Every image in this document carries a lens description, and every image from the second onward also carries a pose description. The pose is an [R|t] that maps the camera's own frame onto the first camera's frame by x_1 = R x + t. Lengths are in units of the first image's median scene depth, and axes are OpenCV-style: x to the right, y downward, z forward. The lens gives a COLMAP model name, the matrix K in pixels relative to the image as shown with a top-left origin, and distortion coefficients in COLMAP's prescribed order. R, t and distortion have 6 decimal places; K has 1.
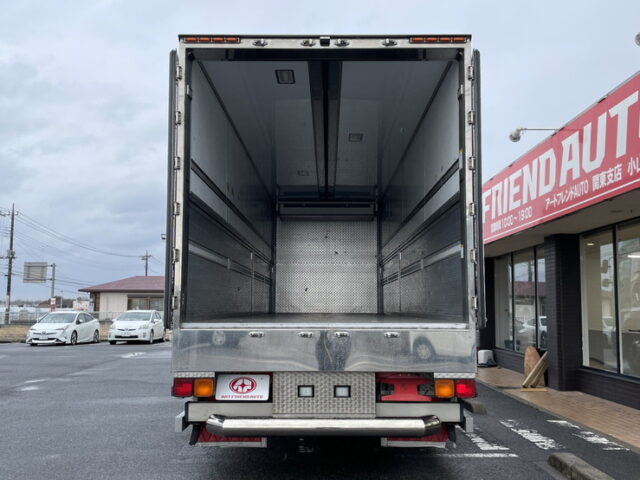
lens RADIAL K [[674.0, 0, 320.0], [0, 674.0, 240.0], [0, 0, 1]] dist [0.007133, 0.007036]
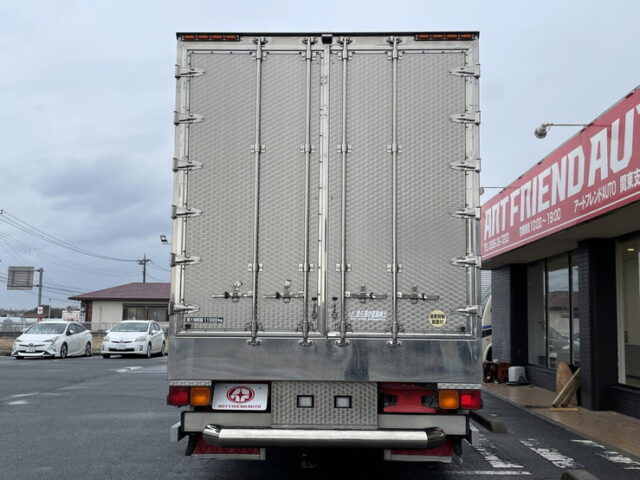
lens RADIAL K [[780.1, 0, 320.0], [0, 780.1, 240.0], [0, 0, 1]] dist [0.010768, 0.012725]
pose [[0.999510, 0.003746, -0.031082, 0.026158], [-0.003845, 0.999988, -0.003130, -0.002657], [0.031070, 0.003248, 0.999512, -0.090835]]
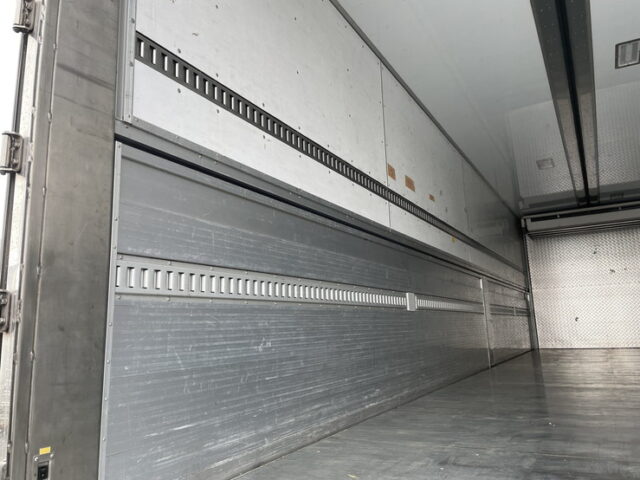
lens RADIAL K [[488.5, 0, 320.0], [0, 488.5, 240.0], [0, 0, 1]] dist [0.039752, 0.000910]
pose [[0.871227, -0.124891, -0.474726, 0.004596], [0.087520, 0.991118, -0.100124, 0.010445], [0.483014, 0.045683, 0.874420, 0.296163]]
